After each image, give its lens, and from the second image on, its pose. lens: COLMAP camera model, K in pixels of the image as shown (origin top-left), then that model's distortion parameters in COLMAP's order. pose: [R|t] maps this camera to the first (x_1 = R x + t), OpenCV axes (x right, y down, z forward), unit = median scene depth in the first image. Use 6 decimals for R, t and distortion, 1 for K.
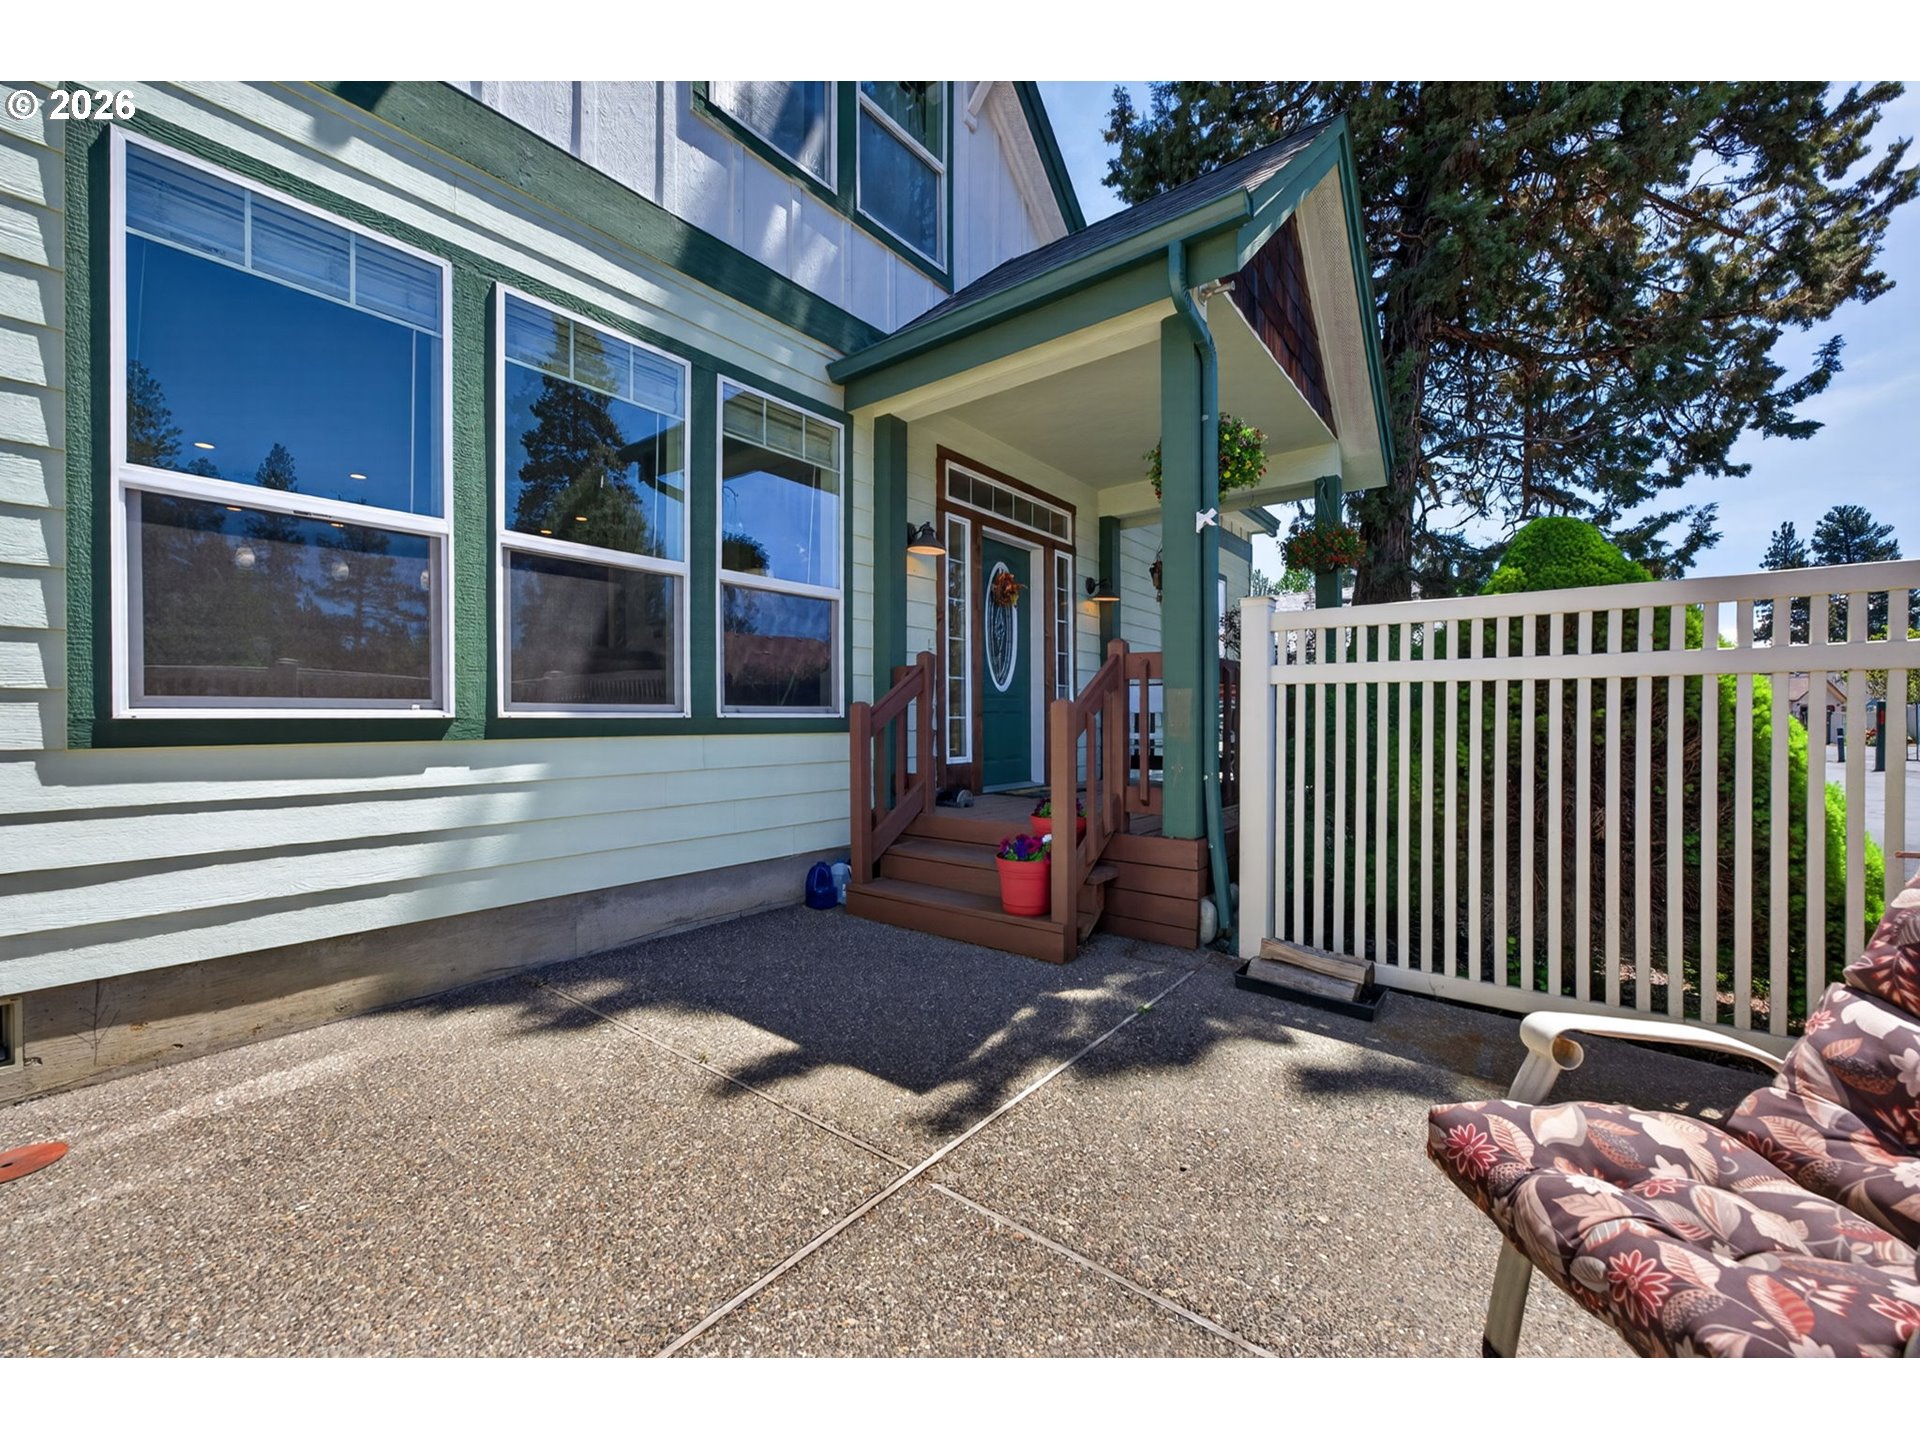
lens RADIAL K [[767.4, 0, 962.5], [0, 767.4, 728.0], [0, 0, 1]] dist [-0.000395, 0.000975]
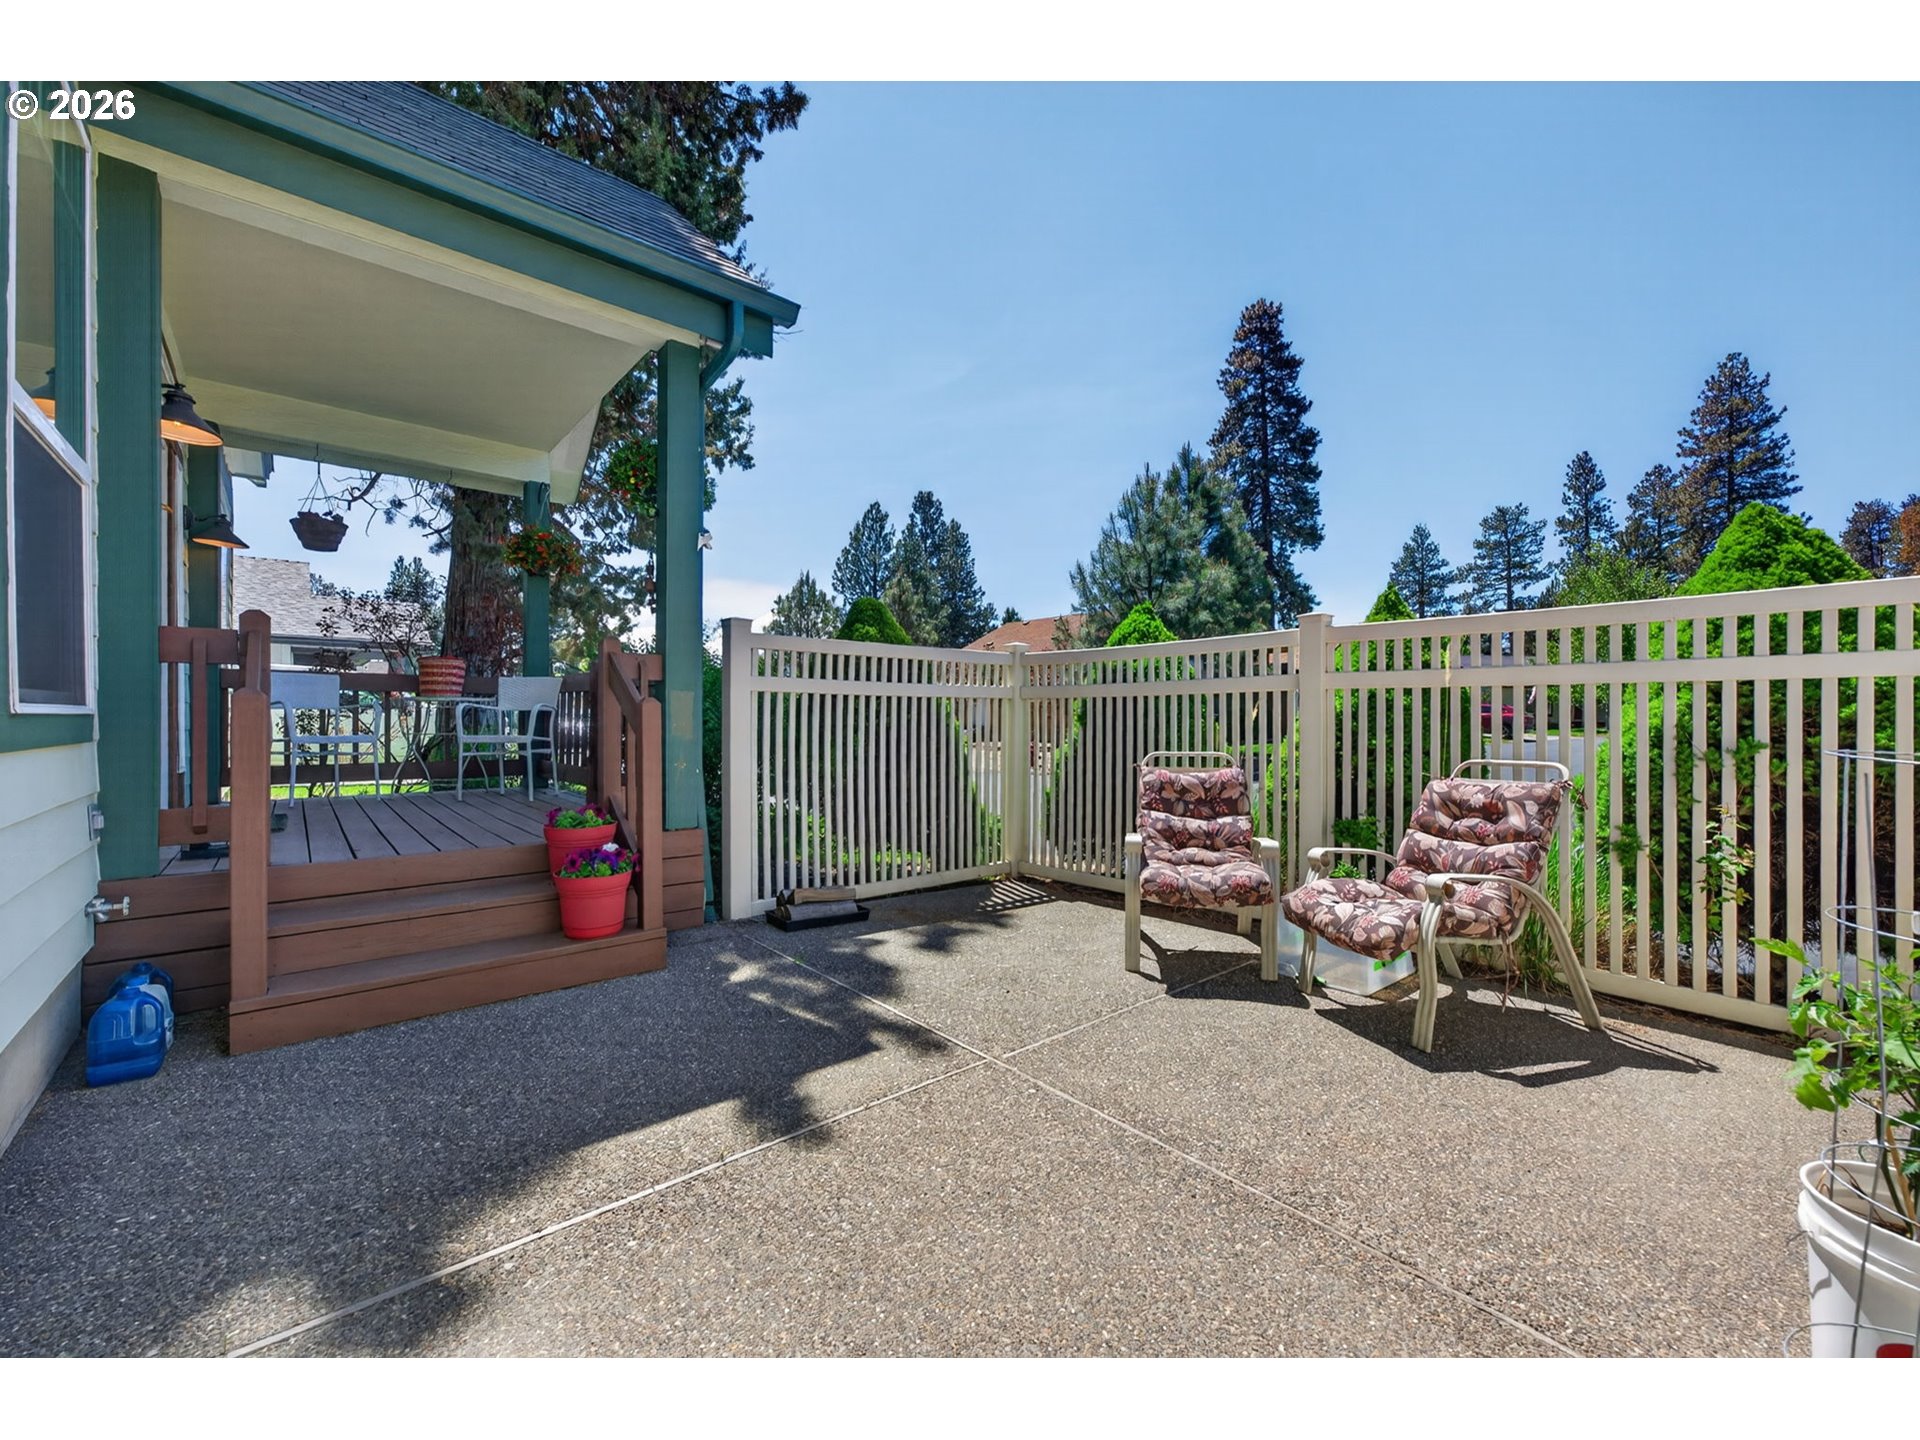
lens RADIAL K [[767.4, 0, 966.2], [0, 767.4, 714.8], [0, 0, 1]] dist [-0.000395, 0.000975]
pose [[0.194393, 0.005281, 0.980910, -0.935603], [0.010284, 0.999920, -0.007421, -0.007283], [-0.980870, 0.011530, 0.194323, 0.528493]]
